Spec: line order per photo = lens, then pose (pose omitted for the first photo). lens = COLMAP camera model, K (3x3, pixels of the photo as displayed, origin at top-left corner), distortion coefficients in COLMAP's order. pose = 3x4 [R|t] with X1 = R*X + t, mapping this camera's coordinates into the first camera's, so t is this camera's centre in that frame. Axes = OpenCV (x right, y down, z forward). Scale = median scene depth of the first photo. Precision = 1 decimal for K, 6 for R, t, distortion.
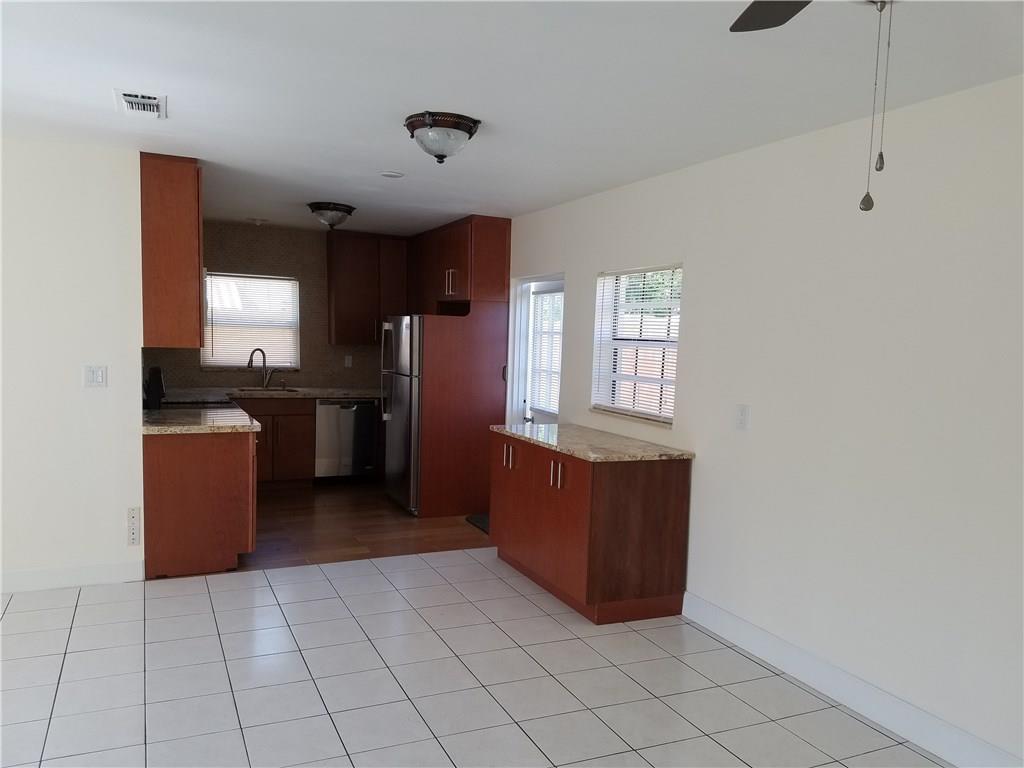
lens RADIAL K [[782.6, 0, 502.1], [0, 782.6, 401.5], [0, 0, 1]] dist [0.128155, -0.189154]
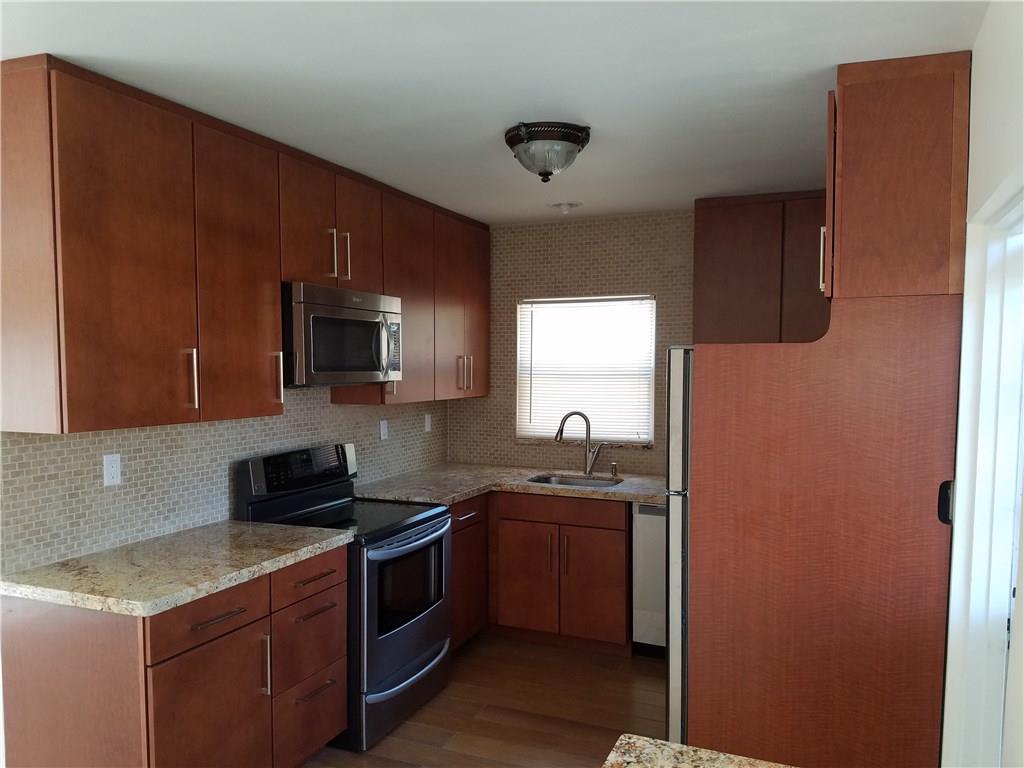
lens RADIAL K [[782.6, 0, 511.6], [0, 782.6, 427.6], [0, 0, 1]] dist [0.128155, -0.189154]
pose [[0.683269, 0.030022, -0.729549, 0.113445], [-0.043998, 0.999032, -0.000096, -0.052439], [0.728839, 0.032164, 0.683929, 0.541457]]
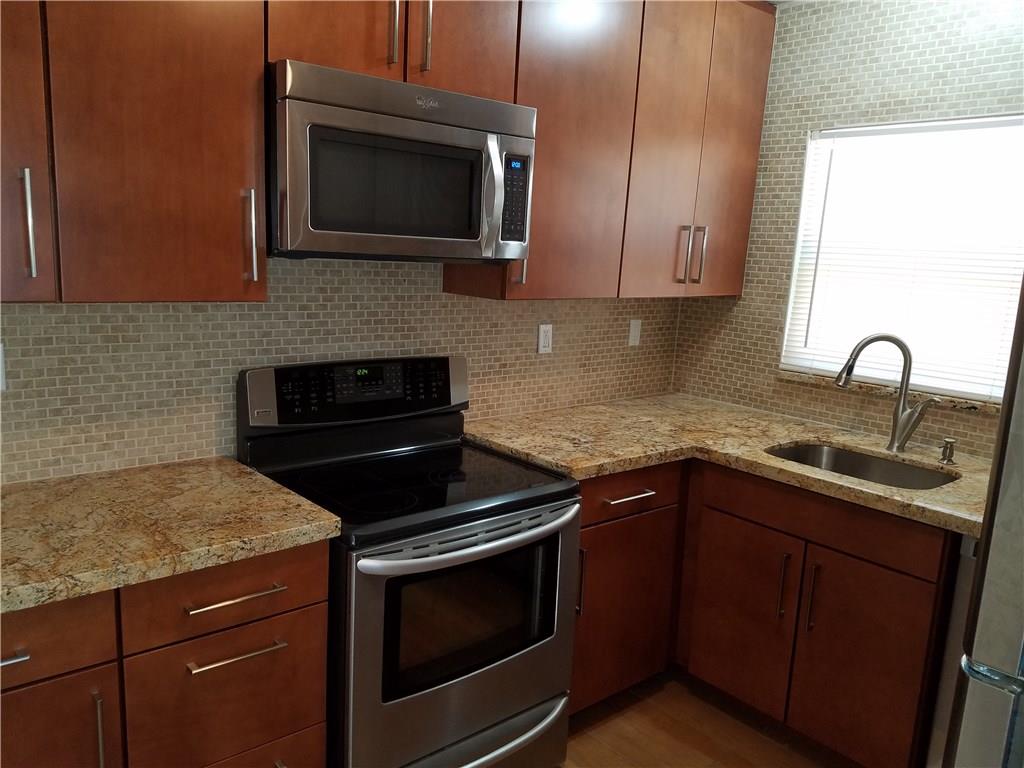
lens RADIAL K [[782.6, 0, 491.1], [0, 782.6, 399.8], [0, 0, 1]] dist [0.128155, -0.189154]
pose [[0.272555, 0.163297, -0.948181, -0.022913], [-0.119491, 0.983607, 0.135050, -0.066176], [0.954691, 0.076490, 0.287600, 0.747270]]
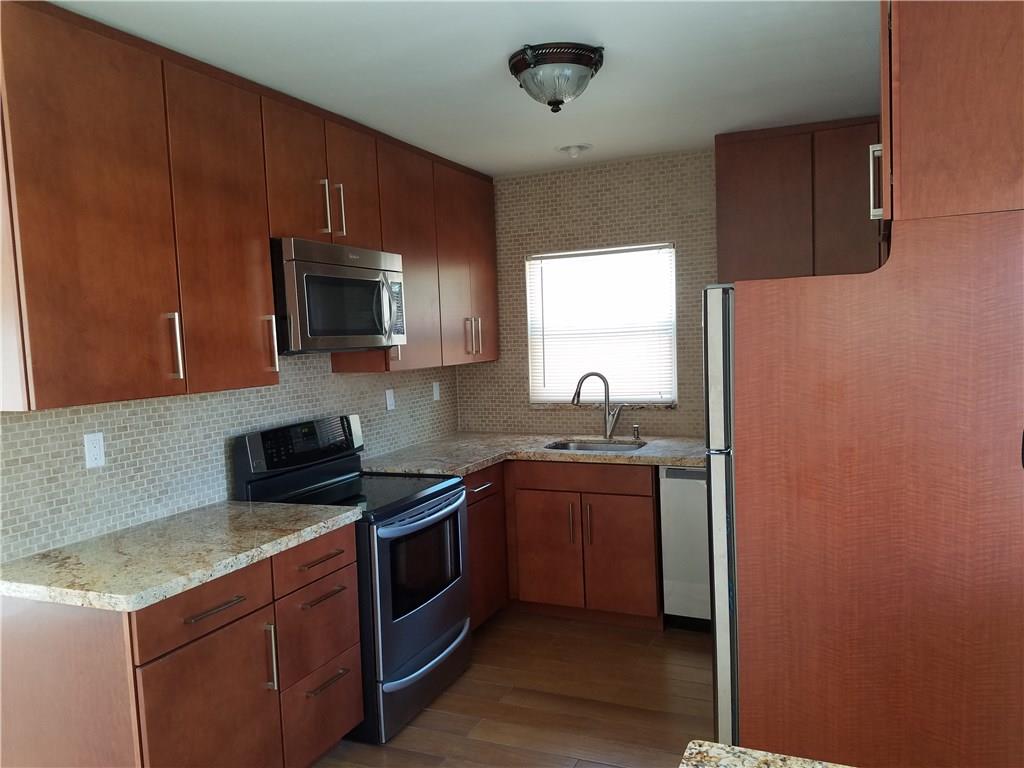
lens RADIAL K [[782.6, 0, 506.9], [0, 782.6, 415.1], [0, 0, 1]] dist [0.128155, -0.189154]
pose [[0.672160, 0.017264, -0.740205, 0.083383], [-0.003611, 0.999793, 0.020039, -0.046843], [0.740398, -0.010797, 0.672083, 0.563545]]
